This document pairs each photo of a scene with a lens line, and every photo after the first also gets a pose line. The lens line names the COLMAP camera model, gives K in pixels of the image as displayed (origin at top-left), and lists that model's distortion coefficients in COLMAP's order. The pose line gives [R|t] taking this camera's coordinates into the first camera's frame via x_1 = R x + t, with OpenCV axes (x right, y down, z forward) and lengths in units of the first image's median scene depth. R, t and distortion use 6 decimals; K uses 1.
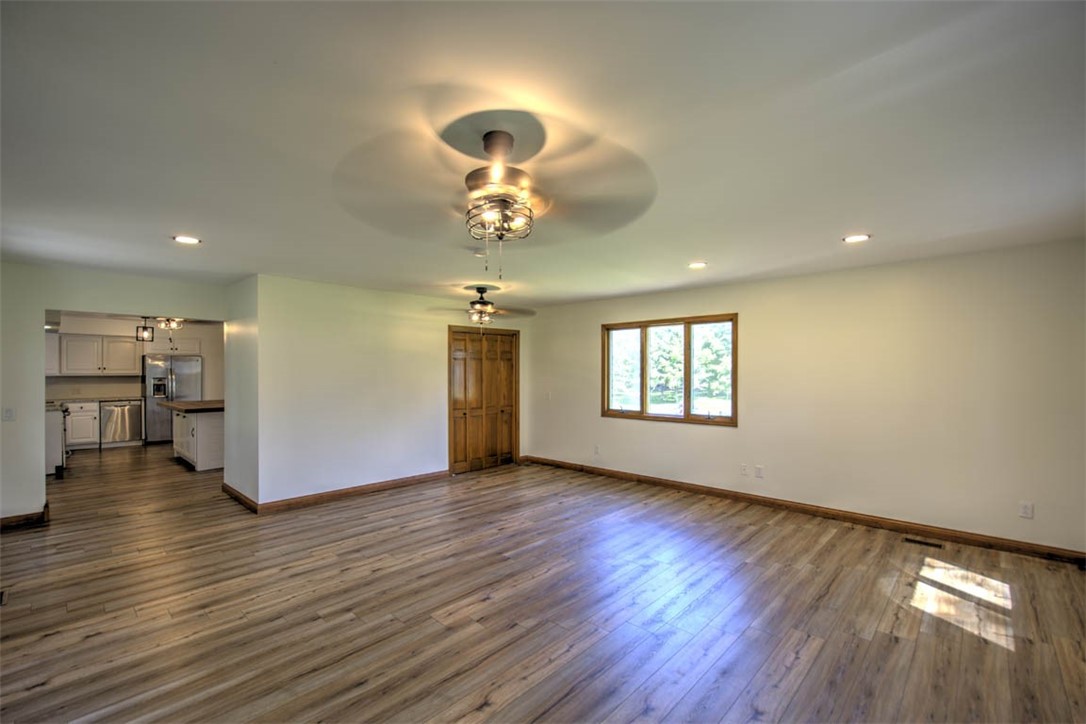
lens RADIAL K [[462.3, 0, 531.6], [0, 462.3, 372.6], [0, 0, 1]] dist [0.001756, -0.002358]
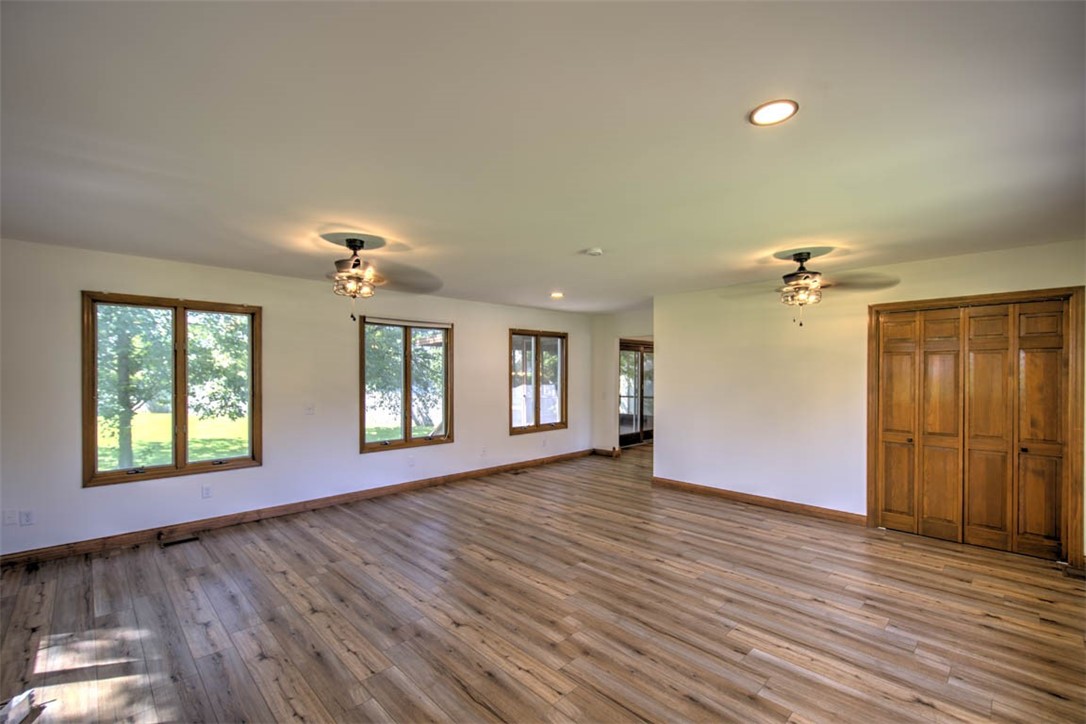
lens RADIAL K [[462.3, 0, 547.5], [0, 462.3, 369.3], [0, 0, 1]] dist [0.001756, -0.002358]
pose [[-0.014617, -0.009173, -0.999851, 0.711527], [-0.002624, 0.999955, -0.009135, 0.000098], [0.999890, 0.002490, -0.014640, 0.740698]]
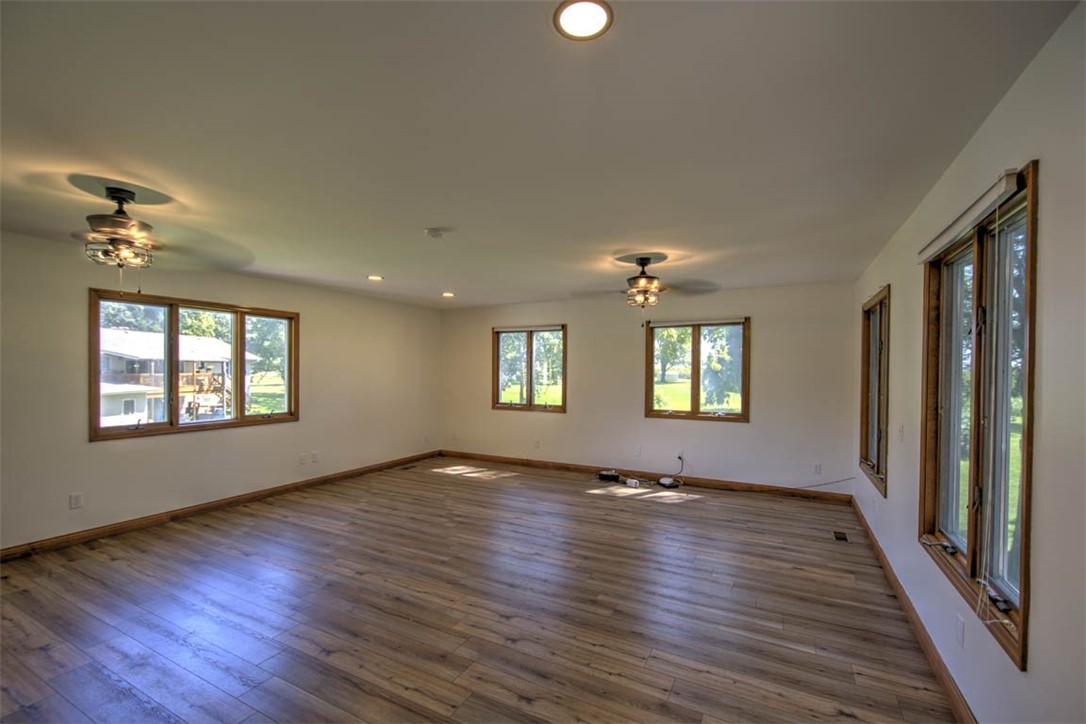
lens RADIAL K [[462.3, 0, 547.8], [0, 462.3, 378.3], [0, 0, 1]] dist [0.001756, -0.002358]
pose [[-0.294544, -0.016319, 0.955498, -0.814102], [-0.007141, 0.999864, 0.014876, -0.000193], [-0.955611, -0.002442, -0.294621, 0.849851]]
